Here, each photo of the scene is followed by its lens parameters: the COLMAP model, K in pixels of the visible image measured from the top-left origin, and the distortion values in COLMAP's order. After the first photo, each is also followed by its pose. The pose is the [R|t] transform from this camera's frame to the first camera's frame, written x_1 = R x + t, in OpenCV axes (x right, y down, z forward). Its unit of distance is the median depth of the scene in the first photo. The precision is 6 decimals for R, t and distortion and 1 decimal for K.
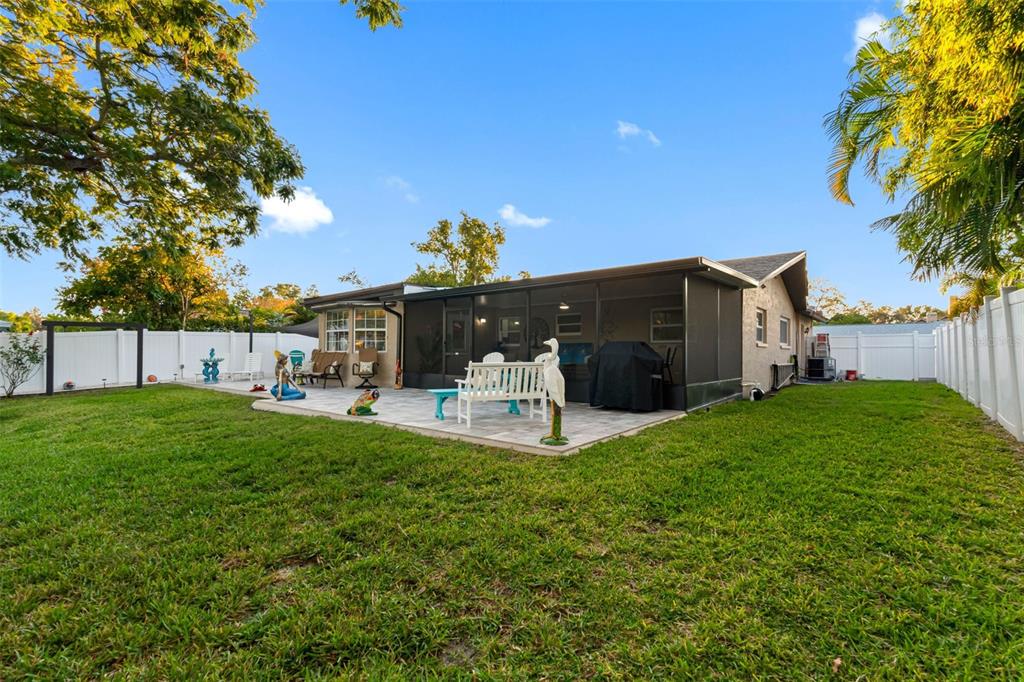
lens RADIAL K [[460.8, 0, 511.3], [0, 460.8, 342.1], [0, 0, 1]] dist [-0.006034, -0.000242]
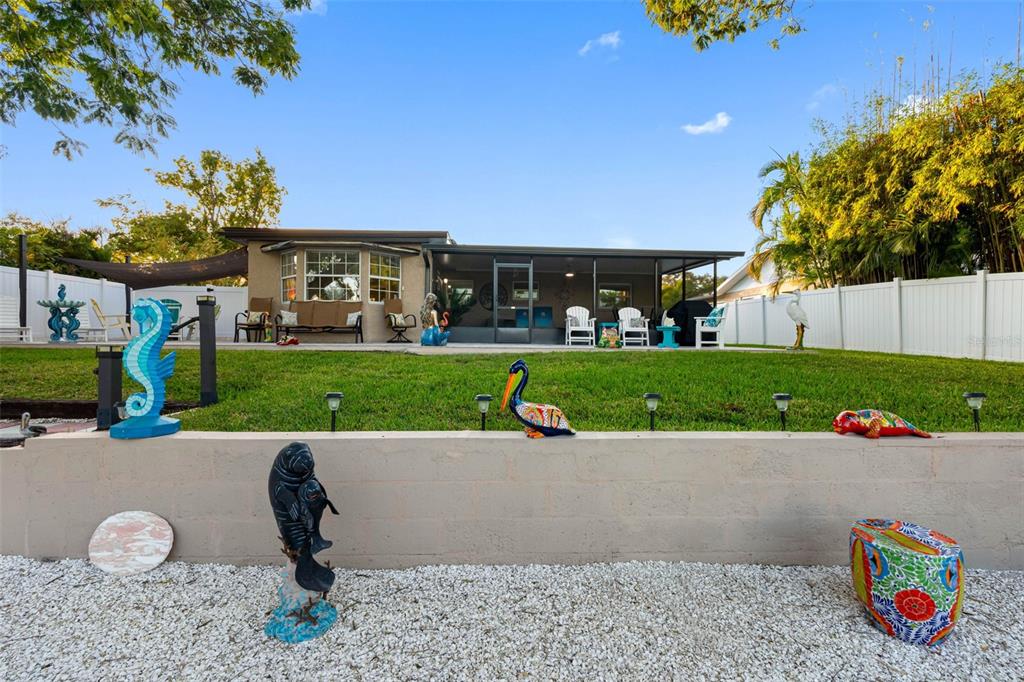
lens RADIAL K [[460.8, 0, 511.3], [0, 460.8, 342.1], [0, 0, 1]] dist [-0.006034, -0.000242]
pose [[0.734776, 0.004687, 0.678294, -0.628561], [-0.025931, 0.999439, 0.021184, 0.060736], [-0.677814, -0.033154, 0.734486, 0.163889]]
